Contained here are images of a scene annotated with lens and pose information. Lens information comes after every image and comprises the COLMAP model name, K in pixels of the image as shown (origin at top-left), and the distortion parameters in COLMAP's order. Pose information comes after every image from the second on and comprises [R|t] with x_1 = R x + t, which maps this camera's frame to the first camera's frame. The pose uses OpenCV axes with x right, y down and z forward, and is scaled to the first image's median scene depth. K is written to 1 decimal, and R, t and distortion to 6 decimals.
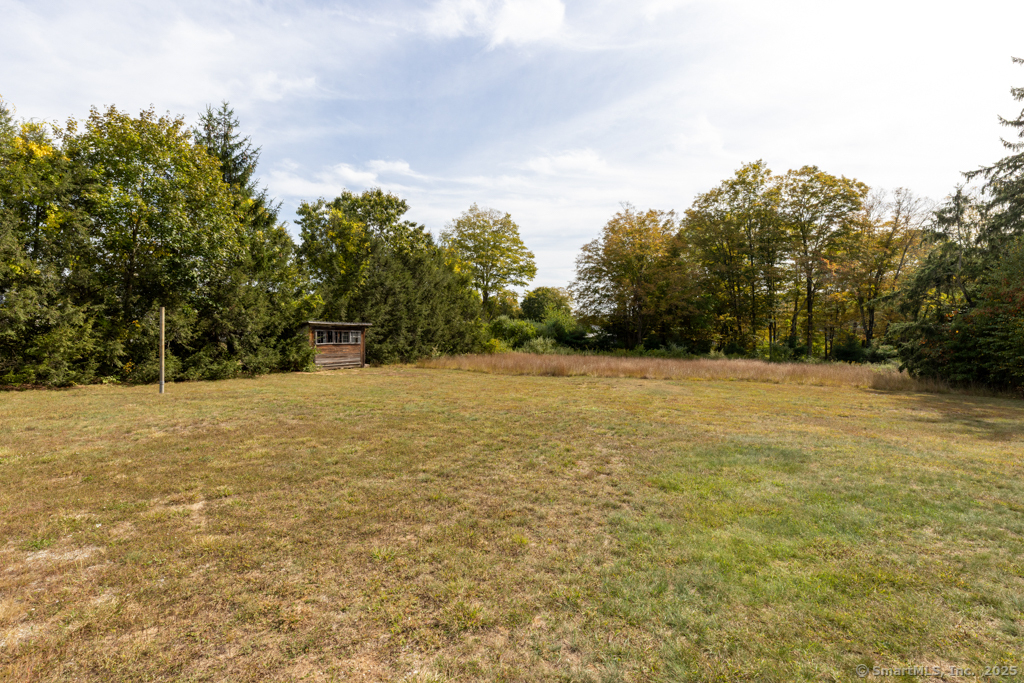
lens RADIAL K [[482.0, 0, 512.0], [0, 482.0, 341.5], [0, 0, 1]] dist [-0.002174, 0.000550]
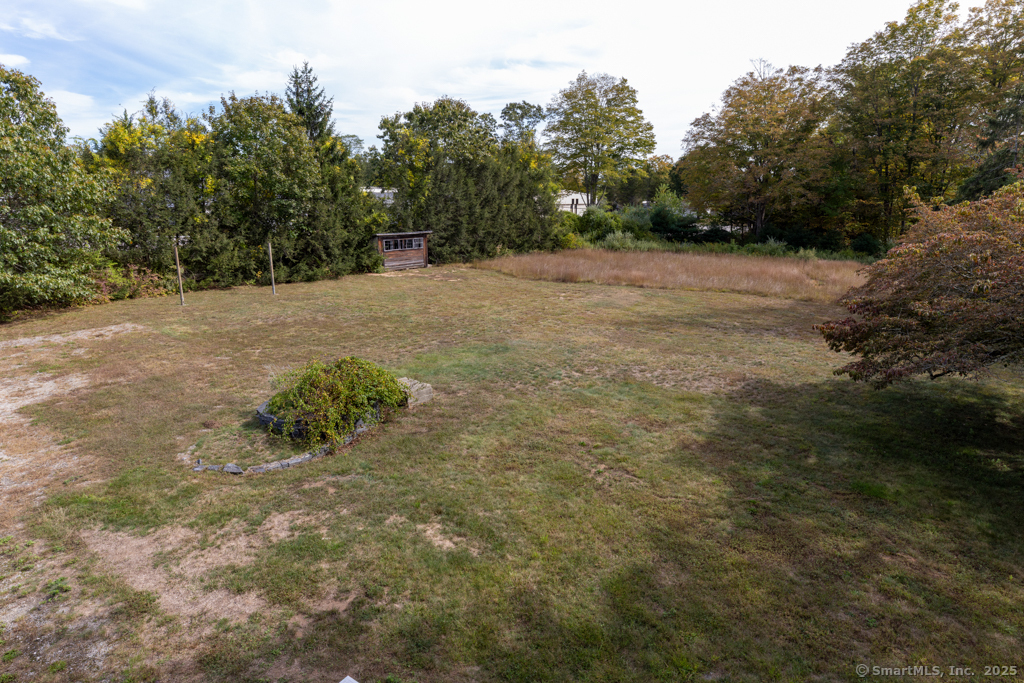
lens RADIAL K [[574.7, 0, 512.0], [0, 574.7, 341.5], [0, 0, 1]] dist [-0.002306, 0.000423]
pose [[0.952558, 0.064996, -0.297337, 0.335292], [0.004879, 0.973545, 0.228442, -0.092849], [0.304319, -0.219055, 0.927041, -0.323075]]
